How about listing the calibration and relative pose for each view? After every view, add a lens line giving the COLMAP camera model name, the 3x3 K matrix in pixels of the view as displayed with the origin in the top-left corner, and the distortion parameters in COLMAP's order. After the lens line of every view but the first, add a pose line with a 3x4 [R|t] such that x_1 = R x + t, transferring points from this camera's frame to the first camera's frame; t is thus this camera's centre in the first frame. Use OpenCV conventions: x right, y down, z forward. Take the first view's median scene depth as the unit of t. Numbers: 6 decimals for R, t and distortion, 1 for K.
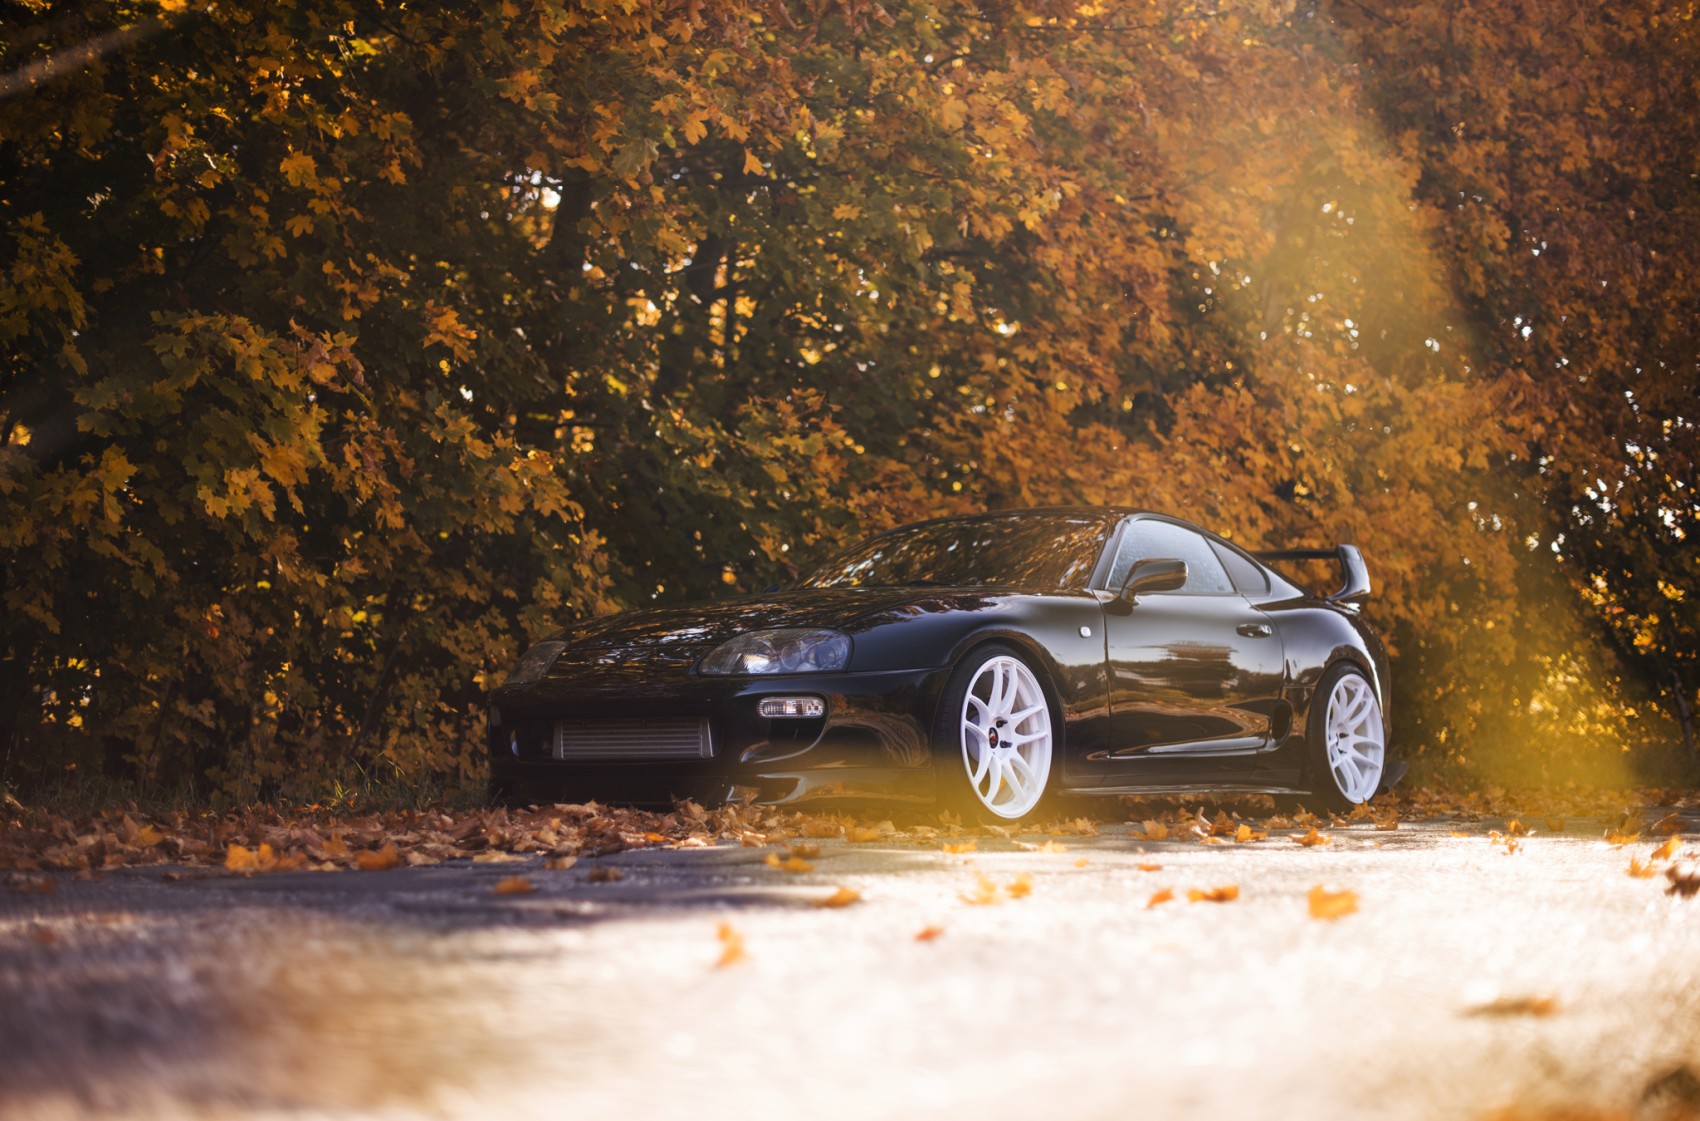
lens RADIAL K [[2621.0, 0, 853.8], [0, 2621.0, 598.1], [0, 0, 1]] dist [-0.164554, 0.161306]
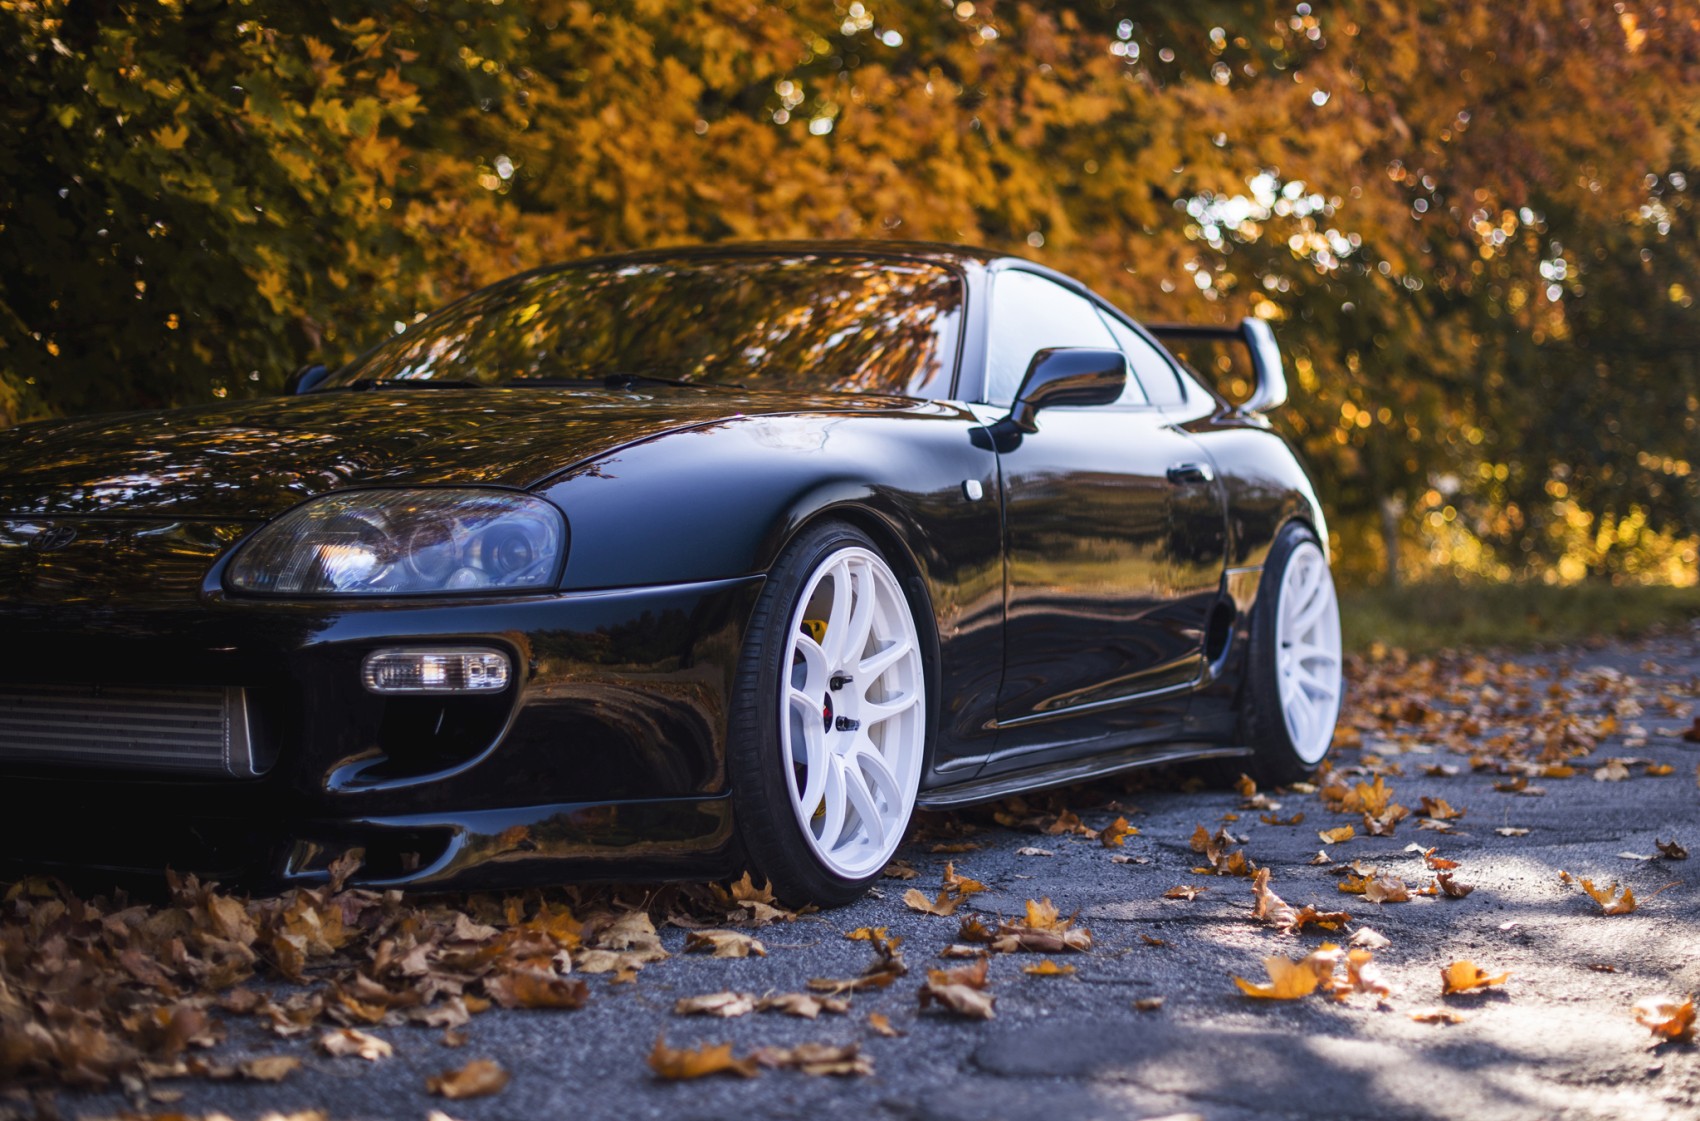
lens RADIAL K [[2703.8, 0, 850.0], [0, 2703.8, 560.5], [0, 0, 1]] dist [-0.175346, 0.266159]
pose [[0.974386, 0.010997, 0.224614, -0.043515], [-0.030167, 0.996168, 0.082091, -0.012862], [-0.222851, -0.086764, 0.970984, 0.395736]]
